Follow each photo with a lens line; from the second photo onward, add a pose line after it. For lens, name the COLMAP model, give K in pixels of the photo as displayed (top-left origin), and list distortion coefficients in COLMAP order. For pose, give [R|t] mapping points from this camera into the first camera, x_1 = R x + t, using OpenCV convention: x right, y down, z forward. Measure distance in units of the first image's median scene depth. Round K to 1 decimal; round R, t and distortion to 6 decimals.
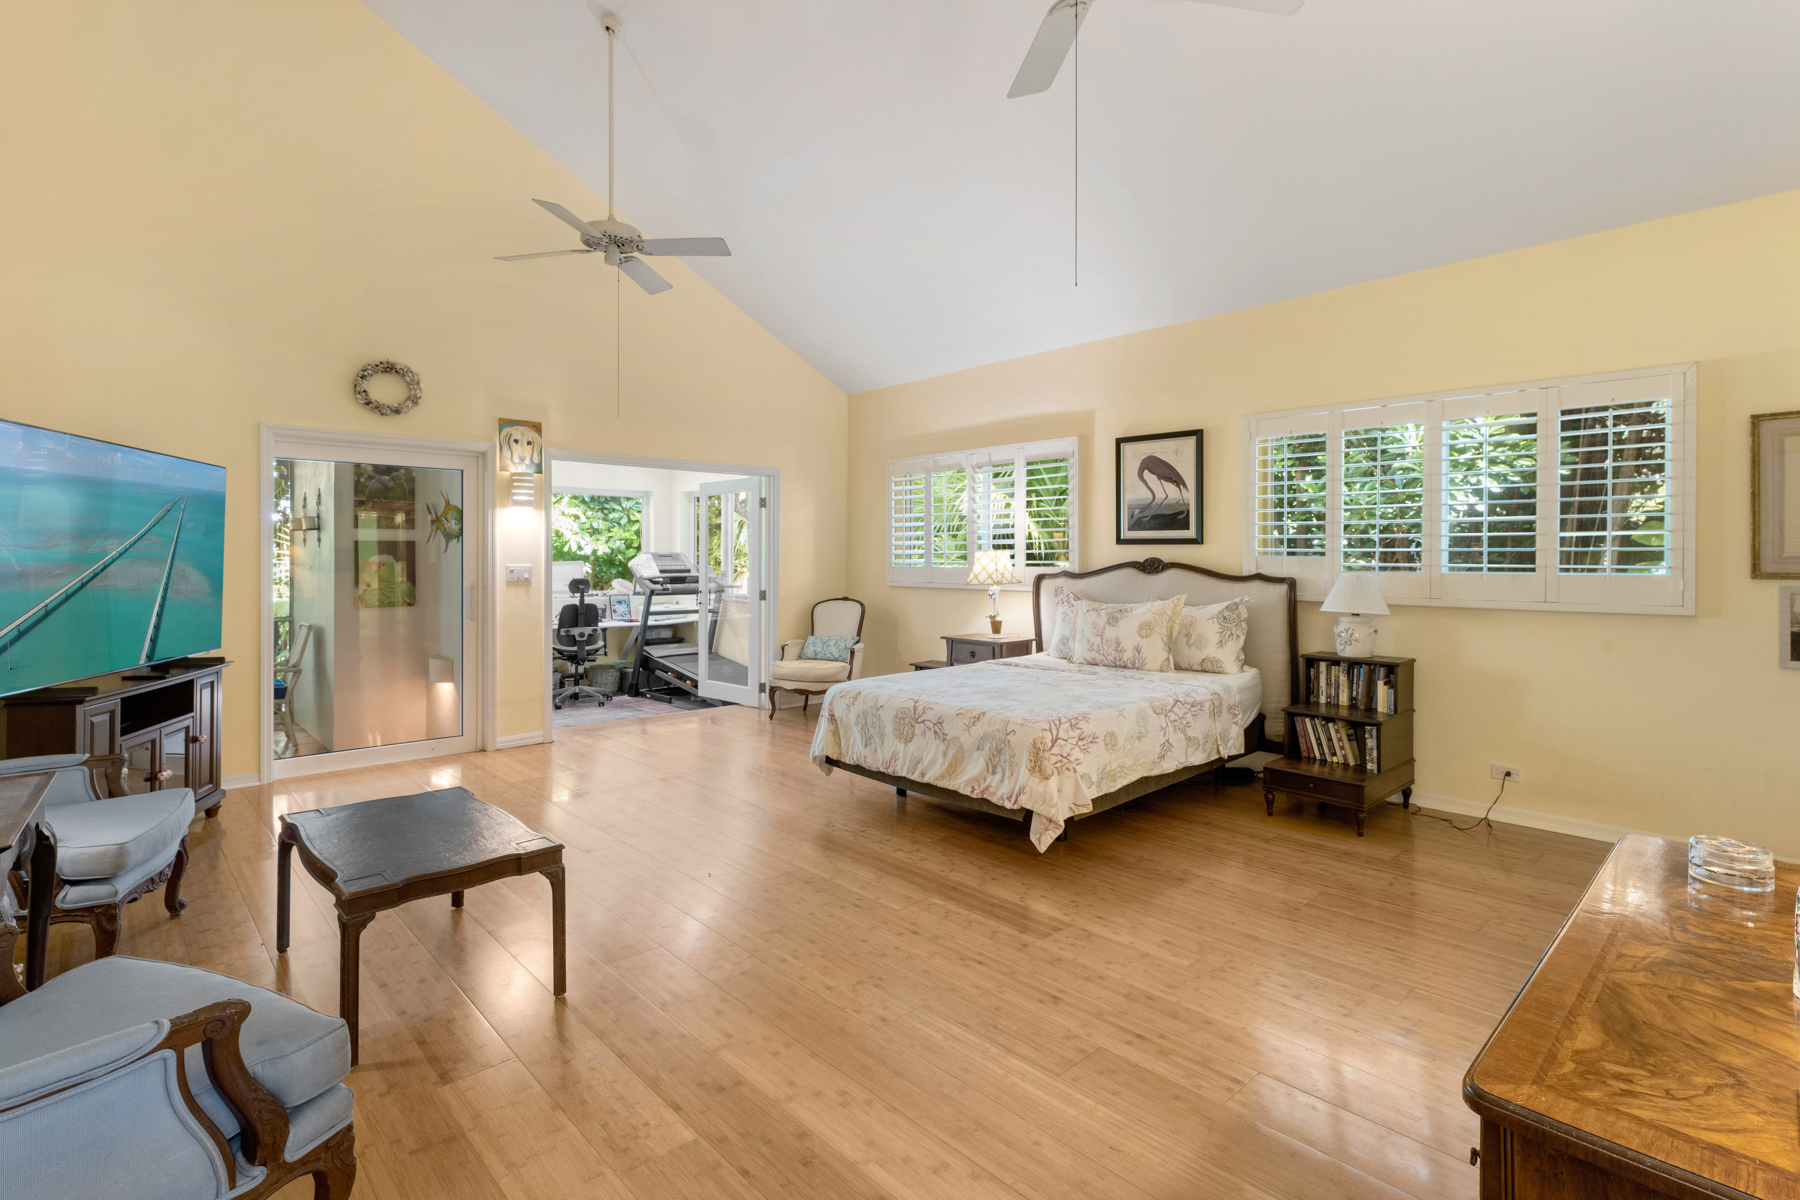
lens RADIAL K [[850.0, 0, 887.7], [0, 850.0, 558.1], [0, 0, 1]] dist [0.003998, -0.000022]
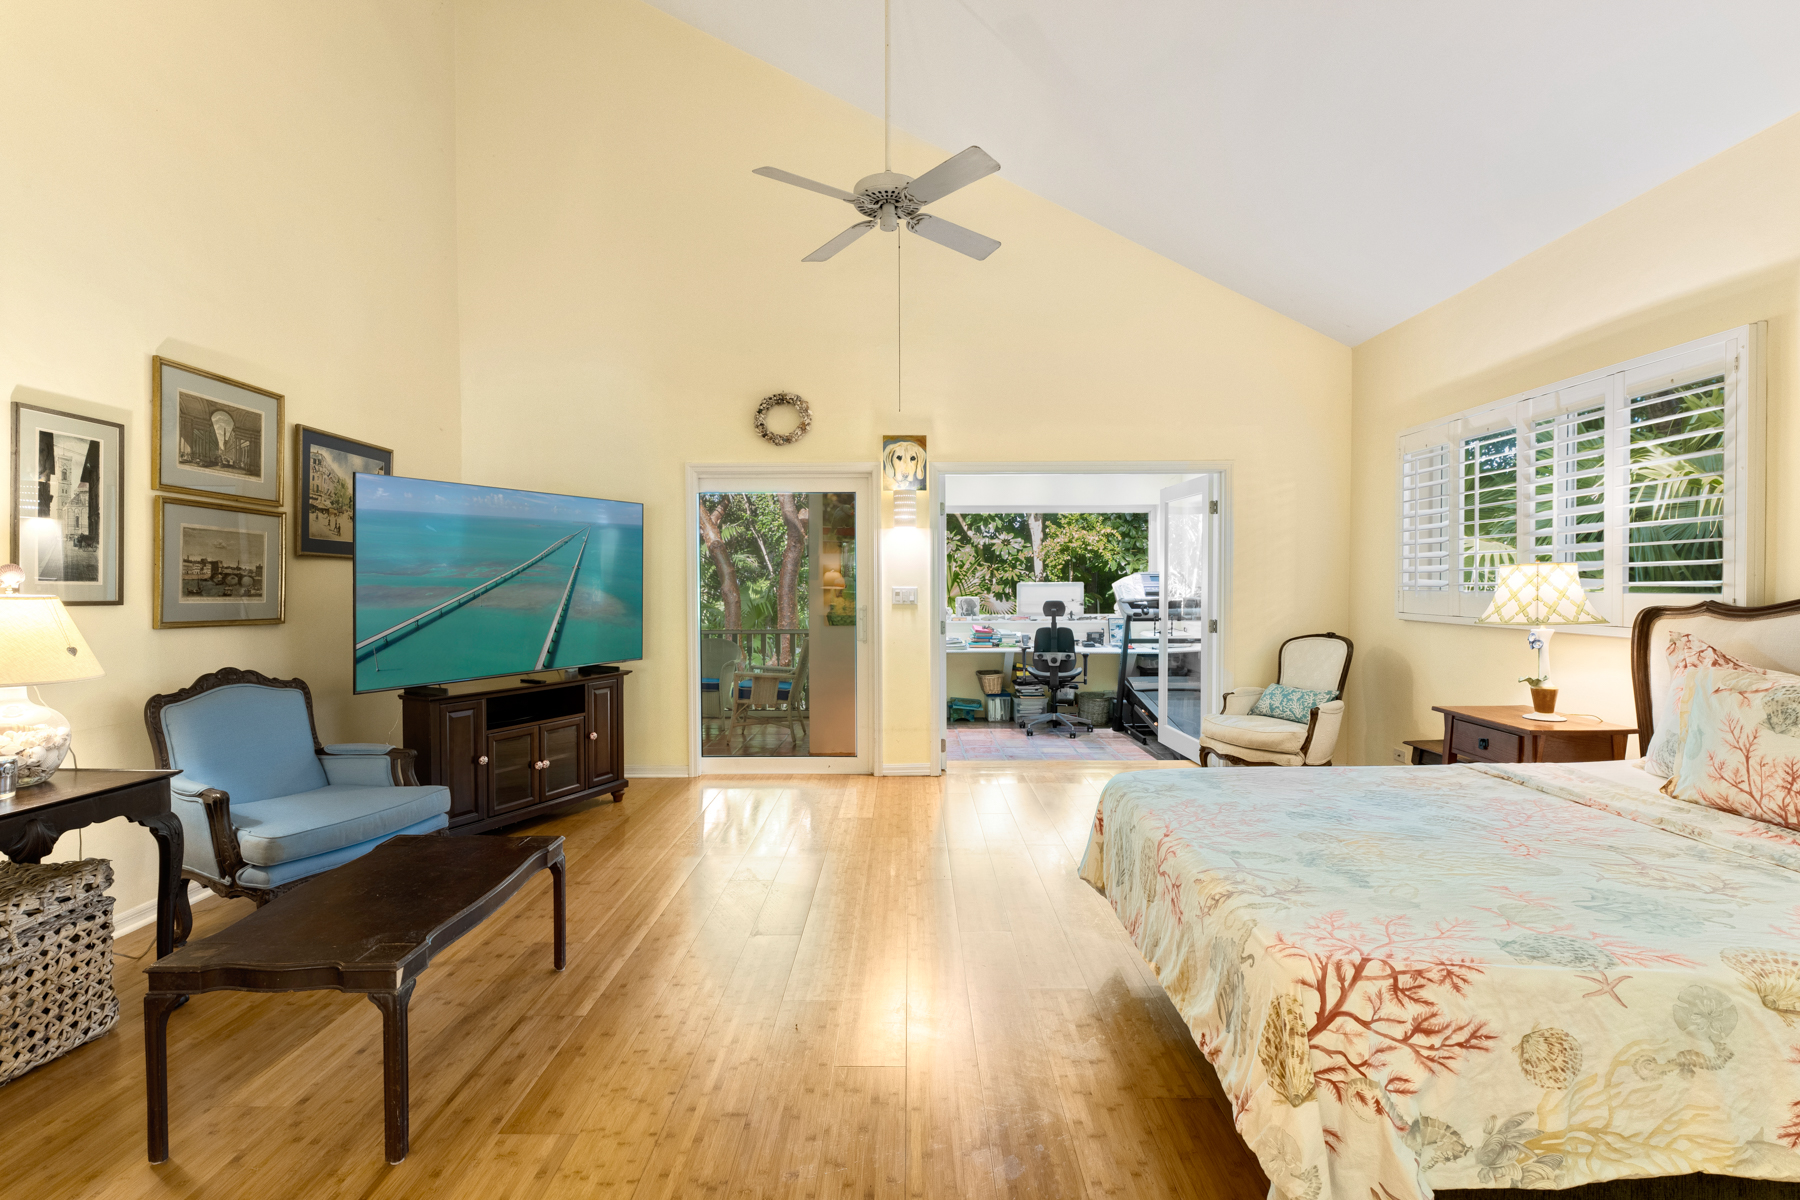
lens RADIAL K [[803.4, 0, 900.8], [0, 803.4, 601.8], [0, 0, 1]] dist [-0.000914, -0.000906]
pose [[0.733665, 0.014918, -0.679348, 0.177531], [0.005222, 0.999606, 0.027590, -0.000613], [0.679492, -0.023789, 0.733297, 0.330504]]
